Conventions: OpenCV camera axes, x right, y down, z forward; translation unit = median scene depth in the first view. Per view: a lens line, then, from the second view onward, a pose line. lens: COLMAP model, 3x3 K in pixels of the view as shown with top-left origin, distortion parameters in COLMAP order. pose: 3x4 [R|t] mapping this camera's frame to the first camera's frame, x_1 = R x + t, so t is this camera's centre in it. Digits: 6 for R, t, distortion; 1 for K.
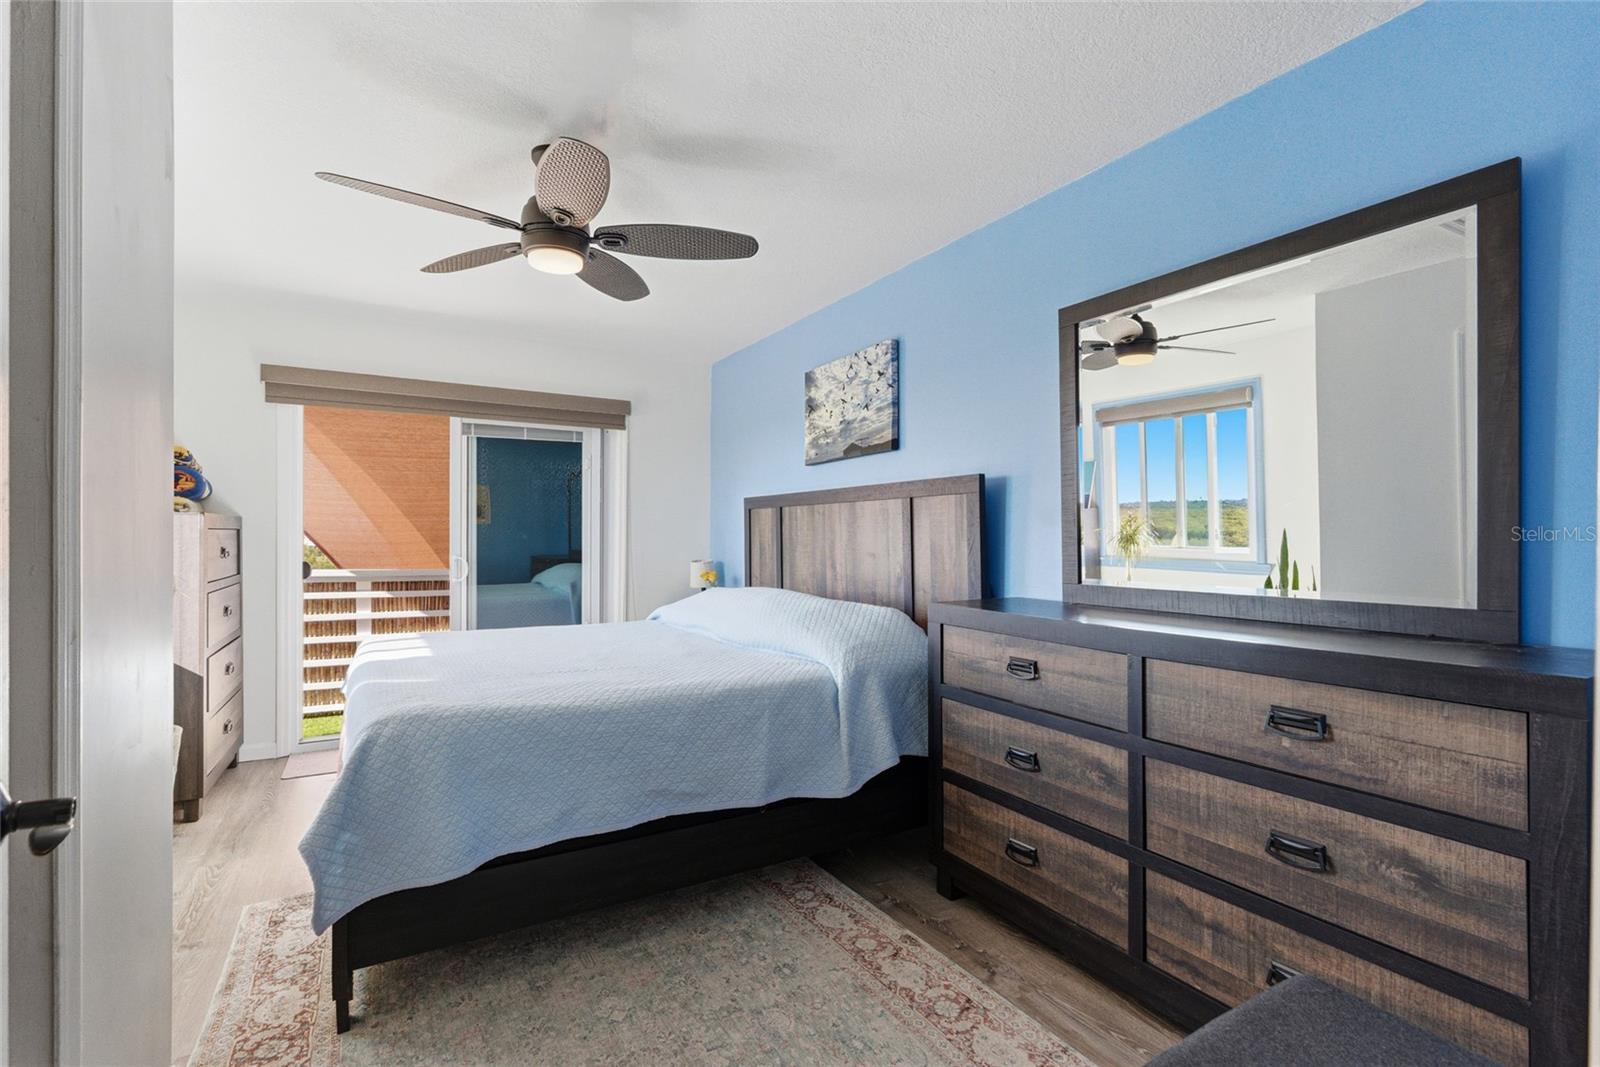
lens RADIAL K [[720.7, 0, 799.7], [0, 720.7, 537.6], [0, 0, 1]] dist [-0.001957, 0.001578]
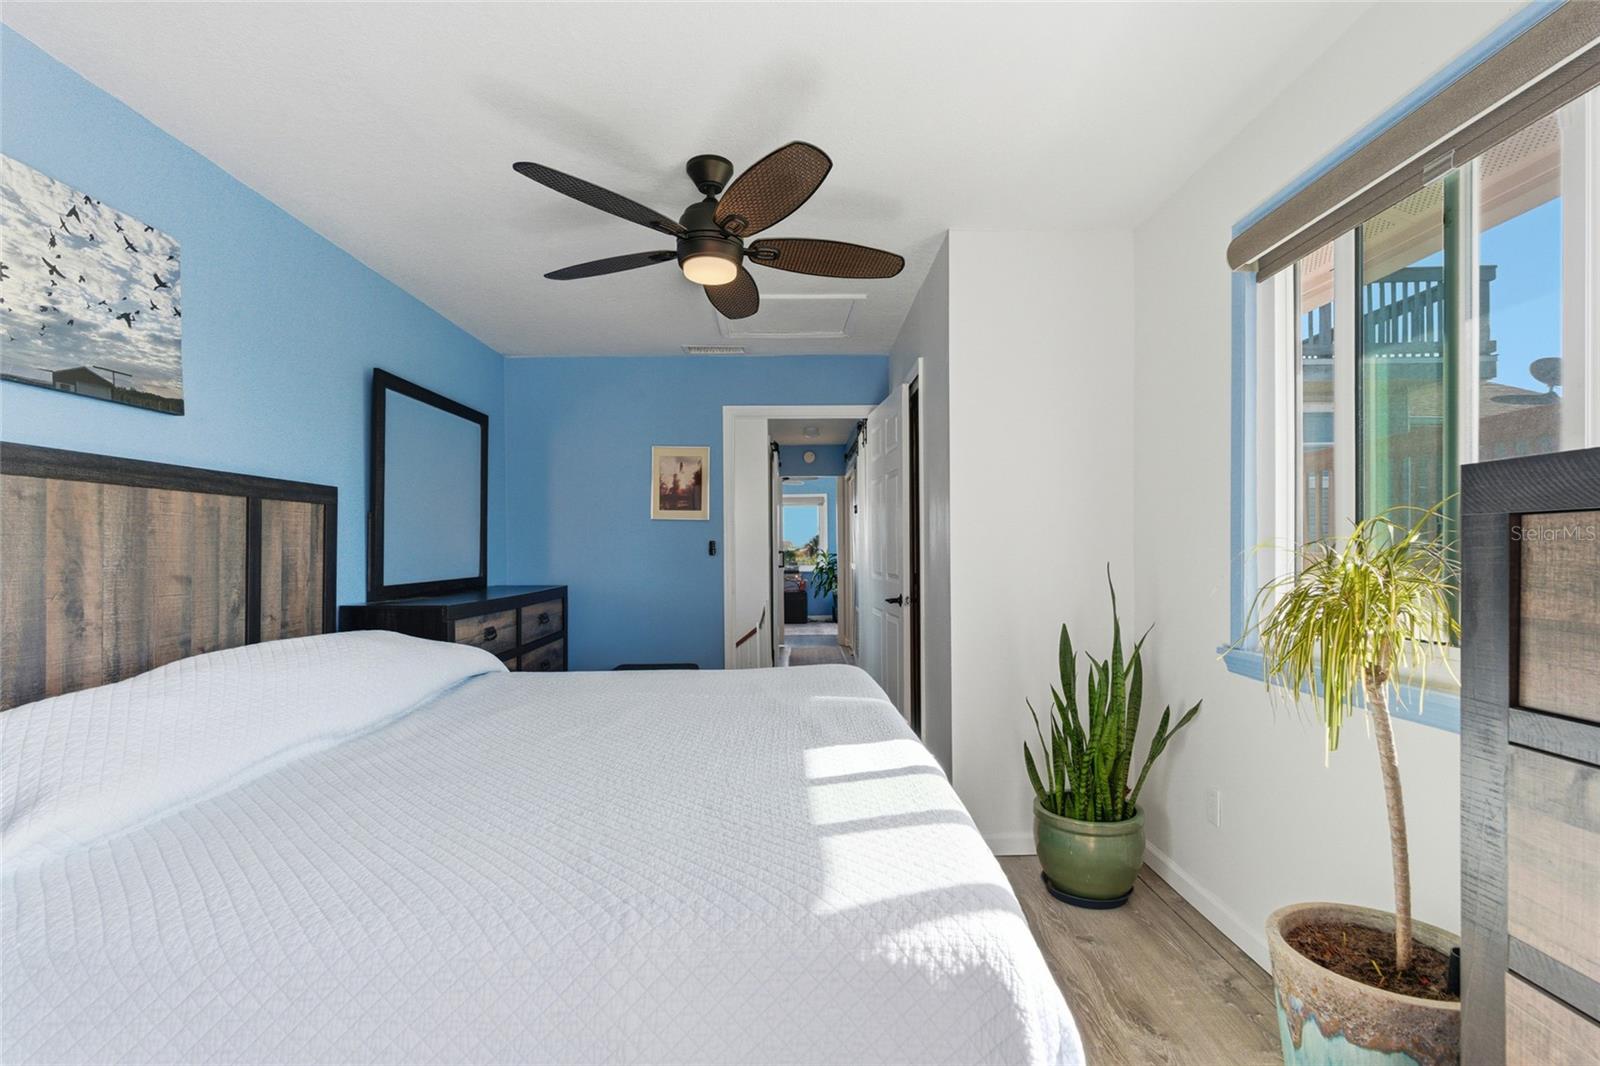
lens RADIAL K [[720.7, 0, 801.8], [0, 720.7, 539.0], [0, 0, 1]] dist [-0.001957, 0.001578]
pose [[-0.865638, 0.008435, 0.500599, -0.647282], [0.002830, 0.999925, -0.011955, -0.001688], [-0.500662, -0.008932, -0.865597, 1.230769]]
